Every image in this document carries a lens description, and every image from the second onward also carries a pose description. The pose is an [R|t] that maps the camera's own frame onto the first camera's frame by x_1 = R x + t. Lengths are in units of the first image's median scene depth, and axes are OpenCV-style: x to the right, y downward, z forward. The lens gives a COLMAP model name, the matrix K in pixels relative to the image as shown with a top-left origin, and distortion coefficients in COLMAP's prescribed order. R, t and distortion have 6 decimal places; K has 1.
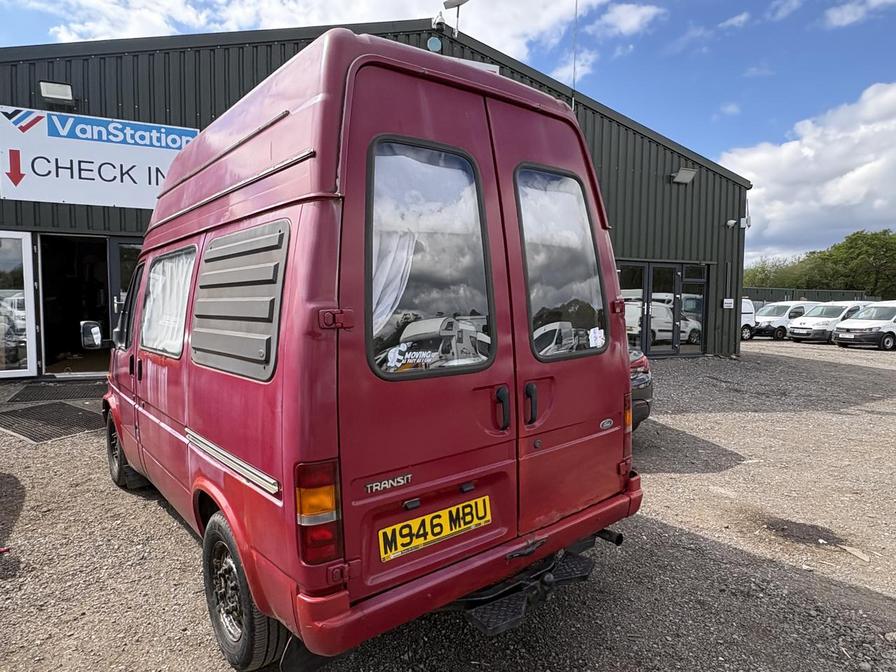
lens RADIAL K [[549.0, 0, 450.9], [0, 549.0, 334.7], [0, 0, 1]] dist [0.001917, 0.000825]
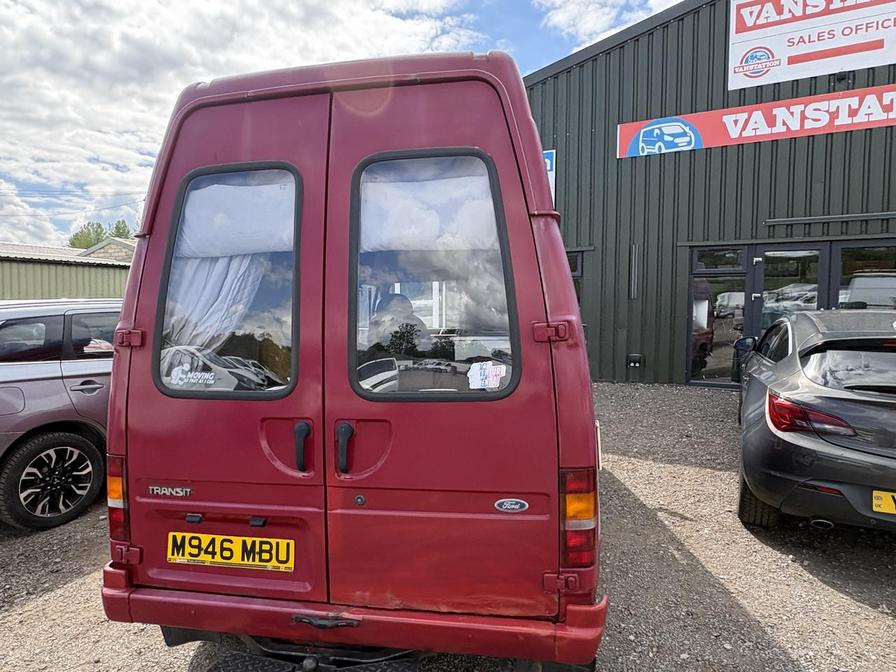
lens RADIAL K [[549.0, 0, 450.9], [0, 549.0, 334.7], [0, 0, 1]] dist [0.001917, 0.000825]
pose [[0.642048, 0.036164, -0.765811, 0.905902], [-0.042558, 0.999028, 0.011497, -0.062744], [0.765483, 0.025210, 0.642963, 0.613806]]
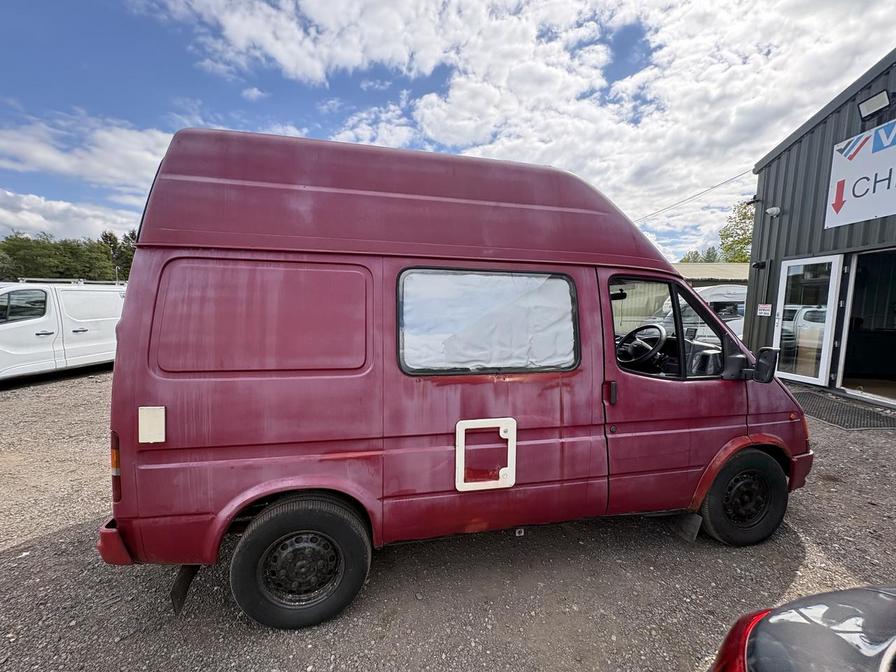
lens RADIAL K [[357.8, 0, 448.0], [0, 357.8, 336.0], [0, 0, 1]] dist [0.002343, 0.000036]
pose [[-0.463631, 0.069798, -0.883275, 0.744426], [-0.068667, 0.991063, 0.114360, -0.184855], [0.883363, 0.113673, -0.454695, 2.192118]]
